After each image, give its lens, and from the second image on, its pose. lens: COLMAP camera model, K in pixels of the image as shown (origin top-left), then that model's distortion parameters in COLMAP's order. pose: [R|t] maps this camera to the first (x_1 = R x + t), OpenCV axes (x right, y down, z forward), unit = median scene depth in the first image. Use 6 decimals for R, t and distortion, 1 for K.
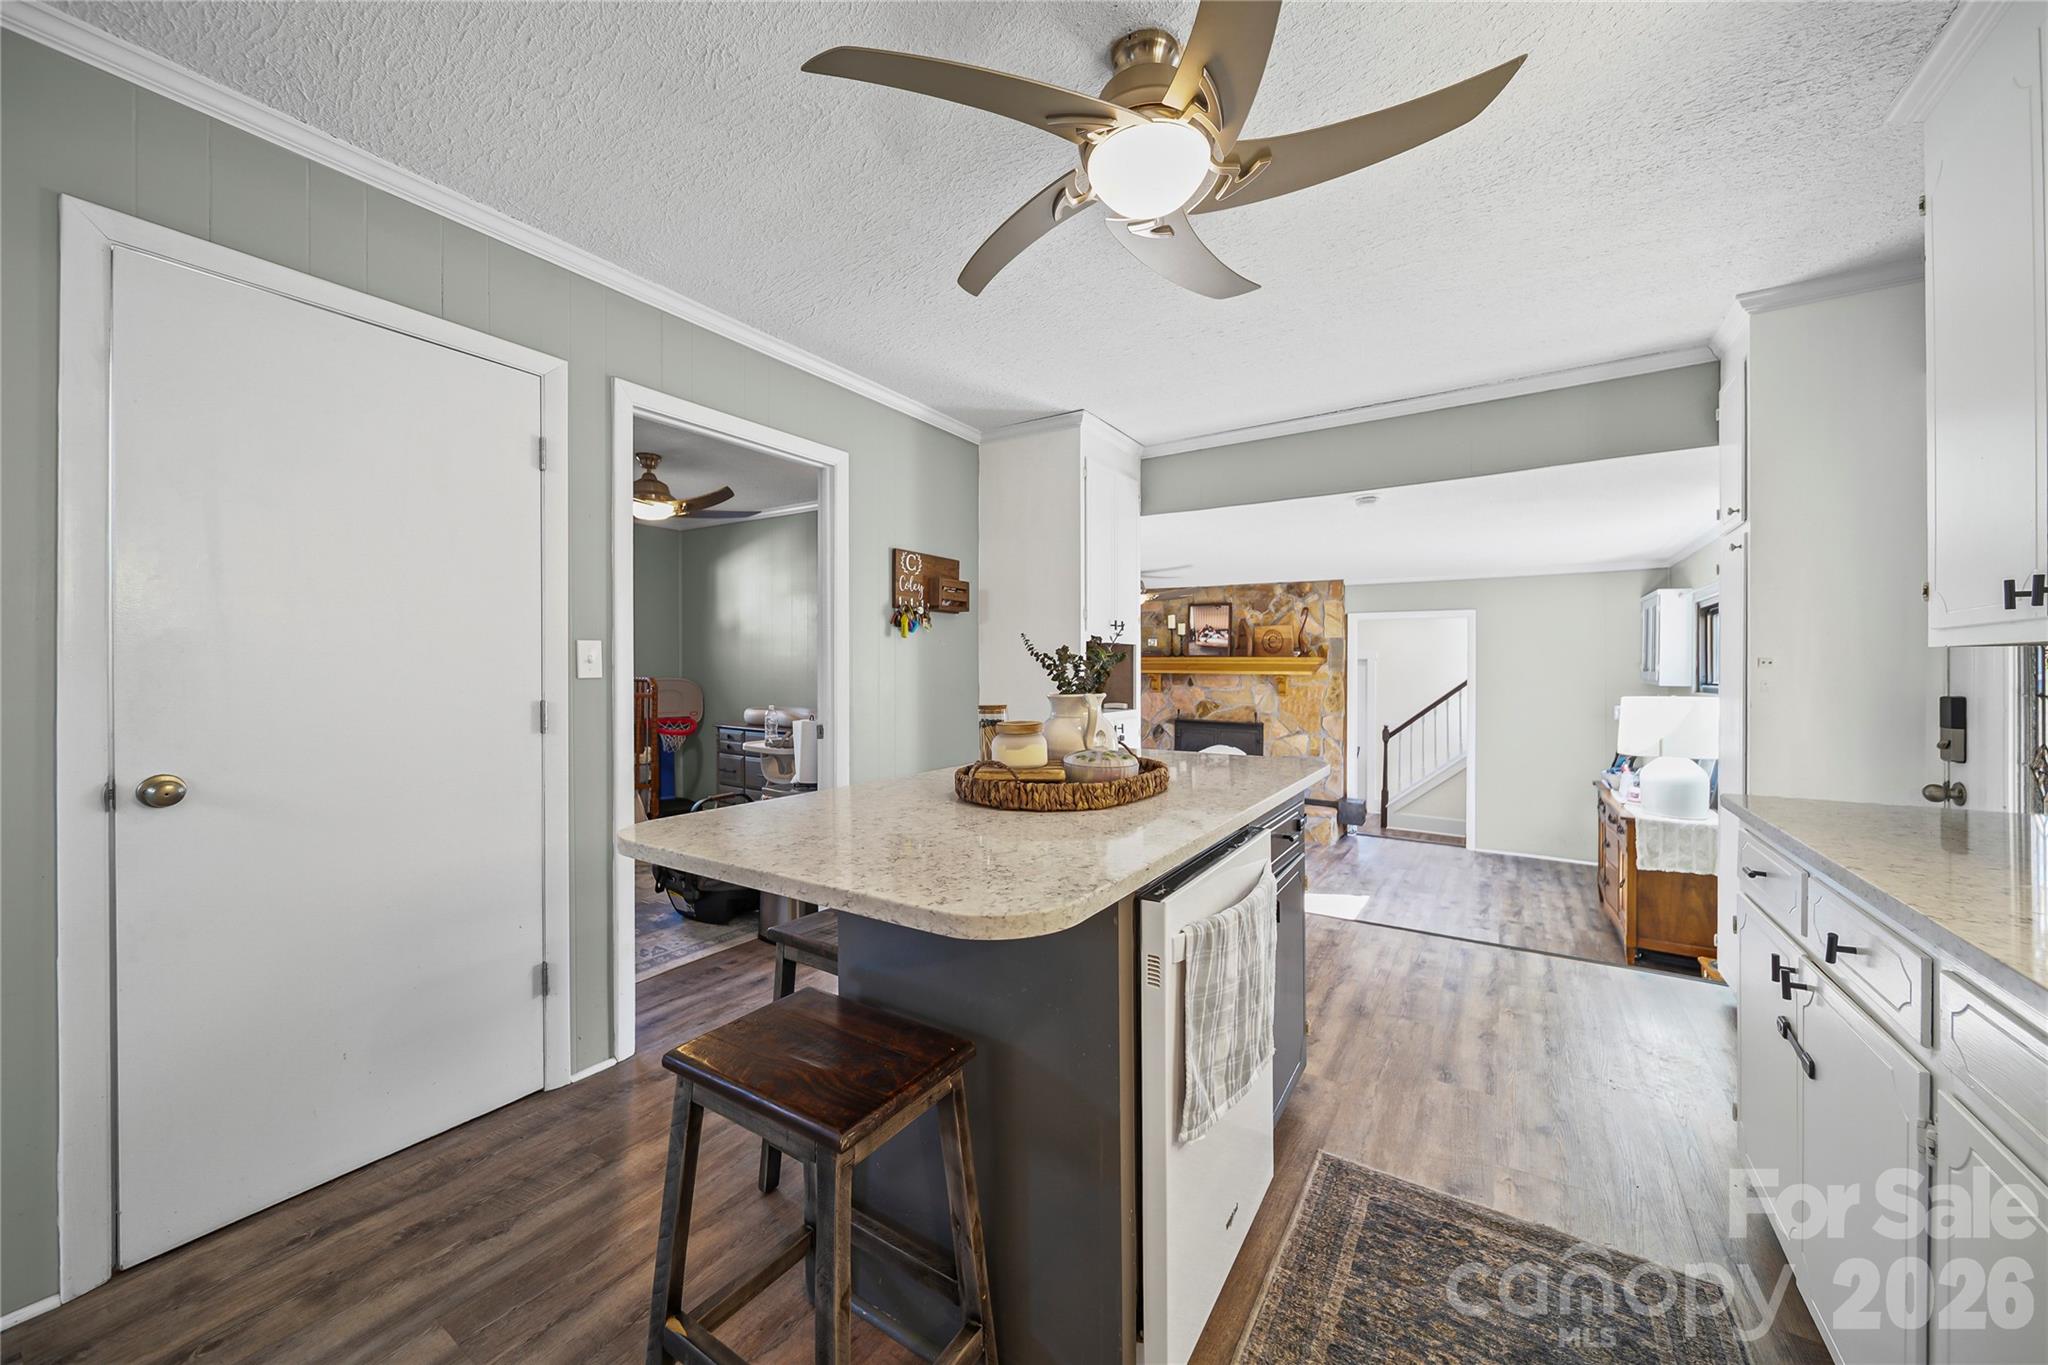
lens RADIAL K [[737.7, 0, 1031.0], [0, 737.7, 656.8], [0, 0, 1]] dist [-0.000379, -0.000309]
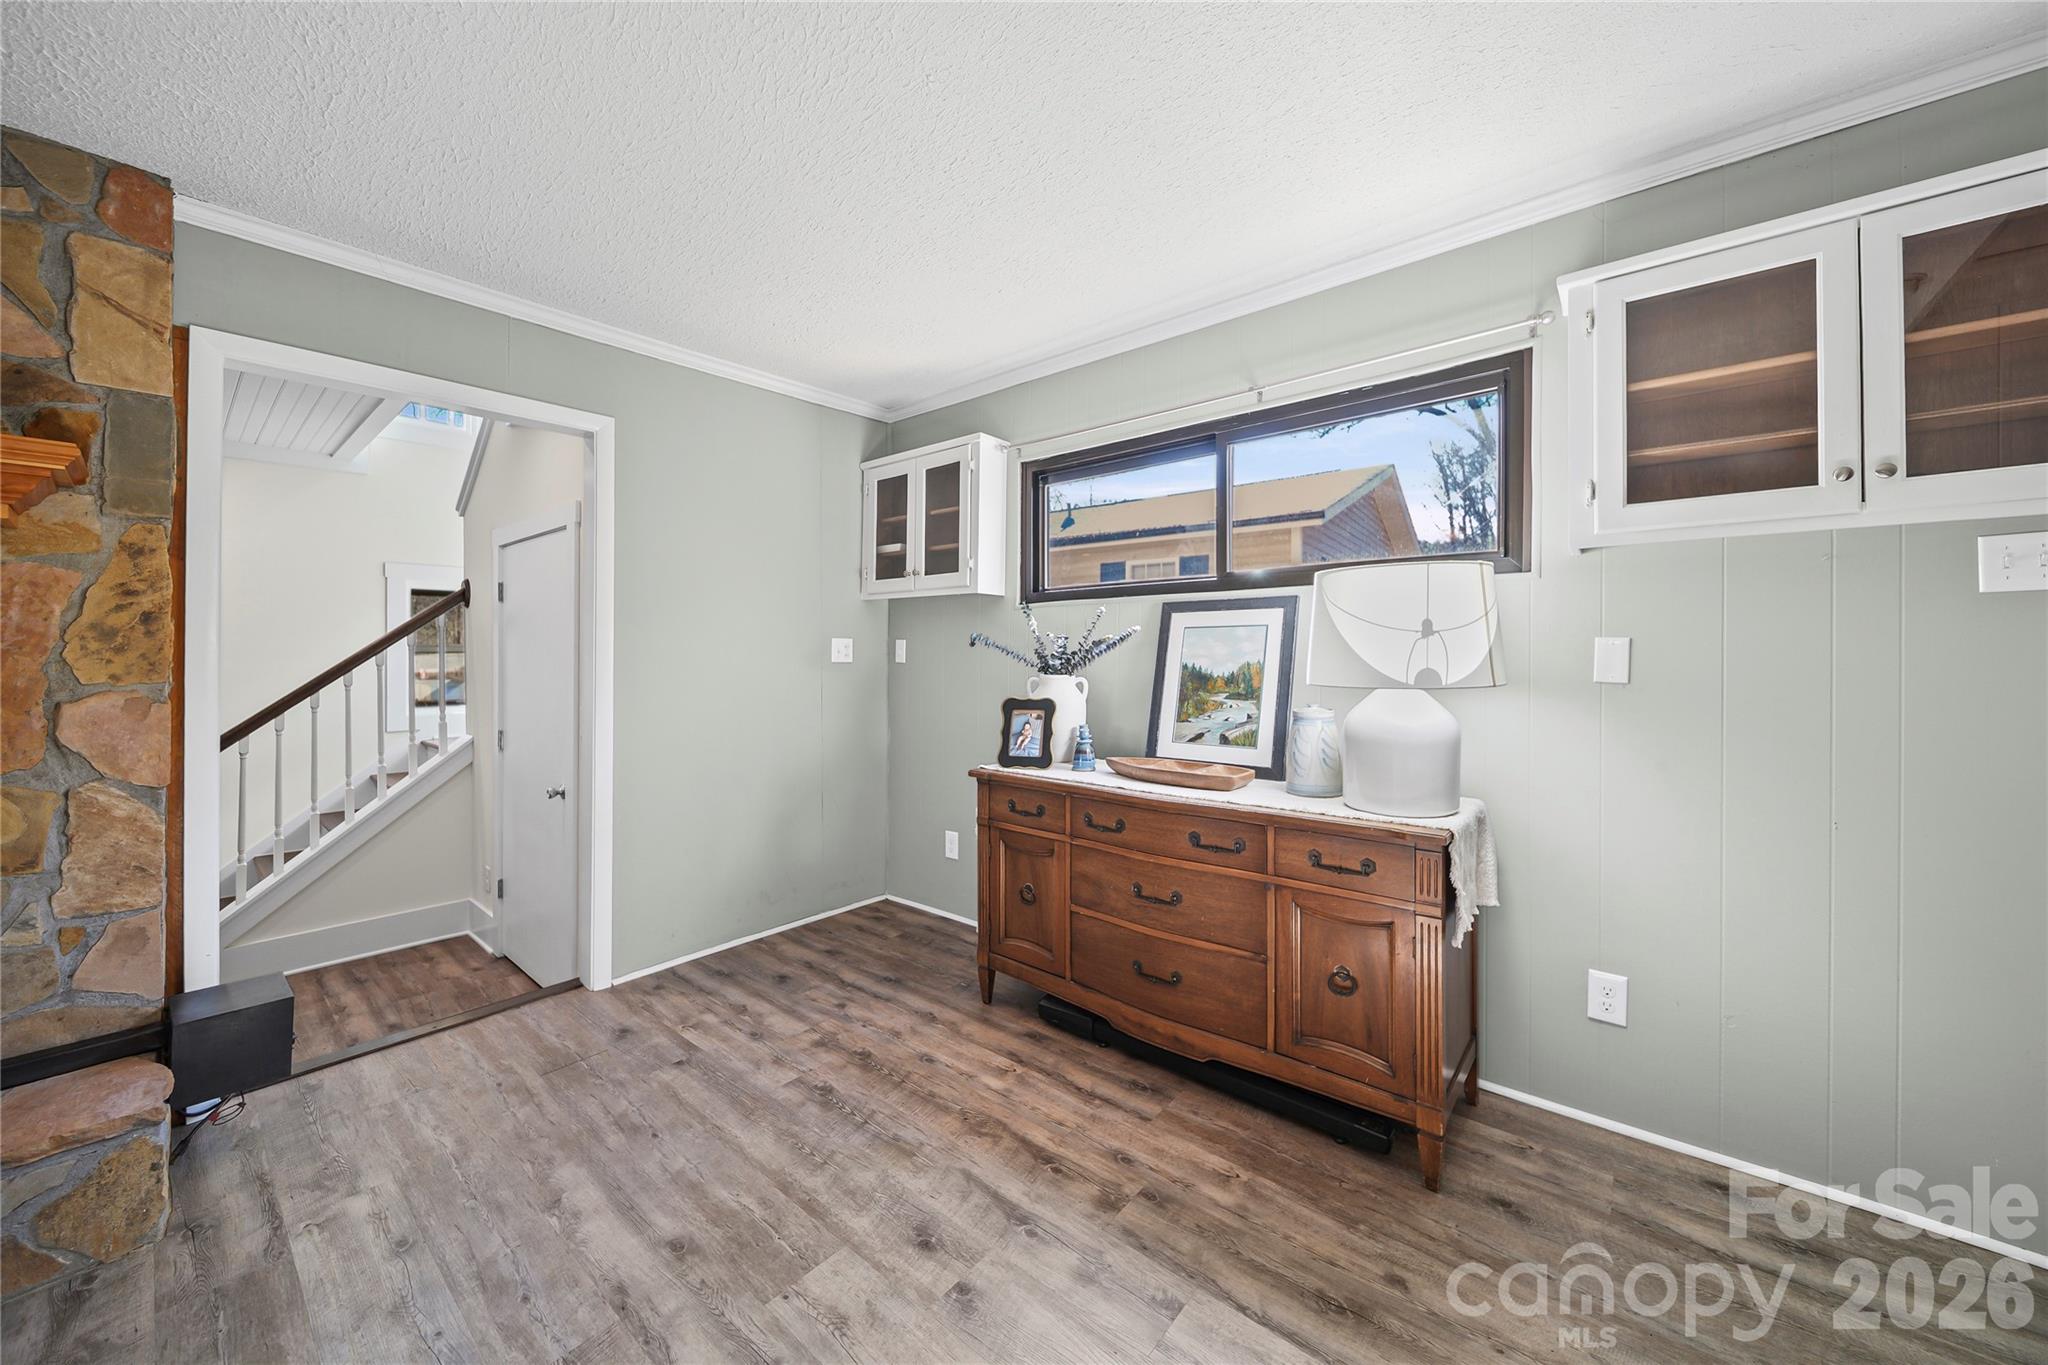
lens RADIAL K [[737.7, 0, 1031.0], [0, 737.7, 656.8], [0, 0, 1]] dist [-0.000379, -0.000309]
pose [[0.128291, -0.013835, 0.991640, 0.186094], [-0.008113, 0.999855, 0.015000, 0.056687], [-0.991703, -0.009969, 0.128160, 0.617976]]
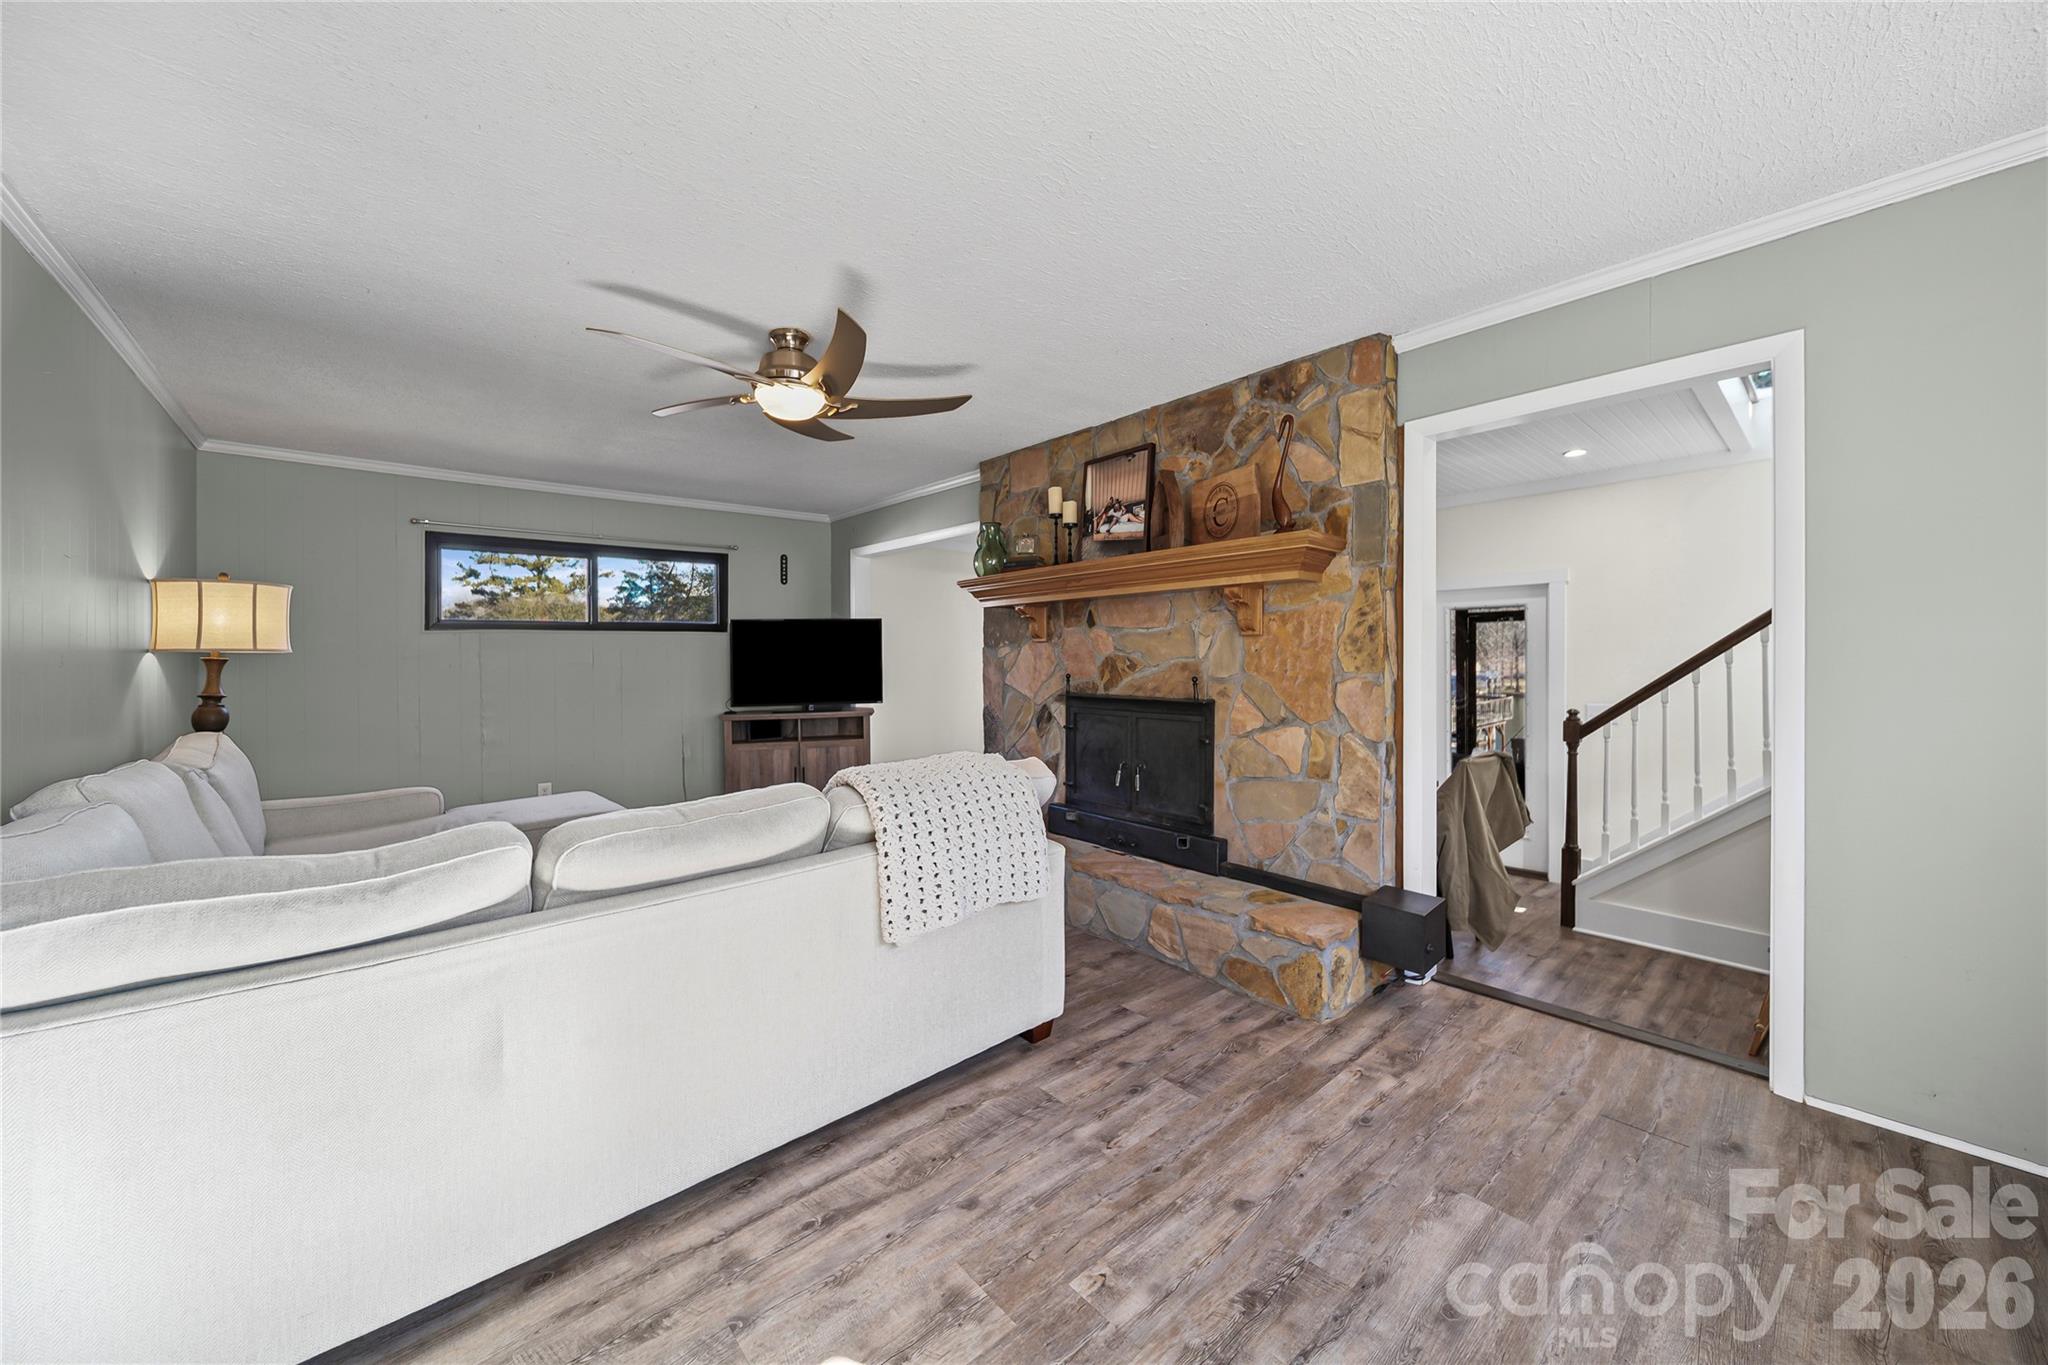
lens RADIAL K [[737.7, 0, 1031.0], [0, 737.7, 656.8], [0, 0, 1]] dist [-0.000379, -0.000309]
pose [[0.963225, -0.014188, -0.268321, 0.325234], [0.017512, 0.999797, 0.010000, 0.056801], [0.268125, -0.014331, 0.963278, 0.536161]]
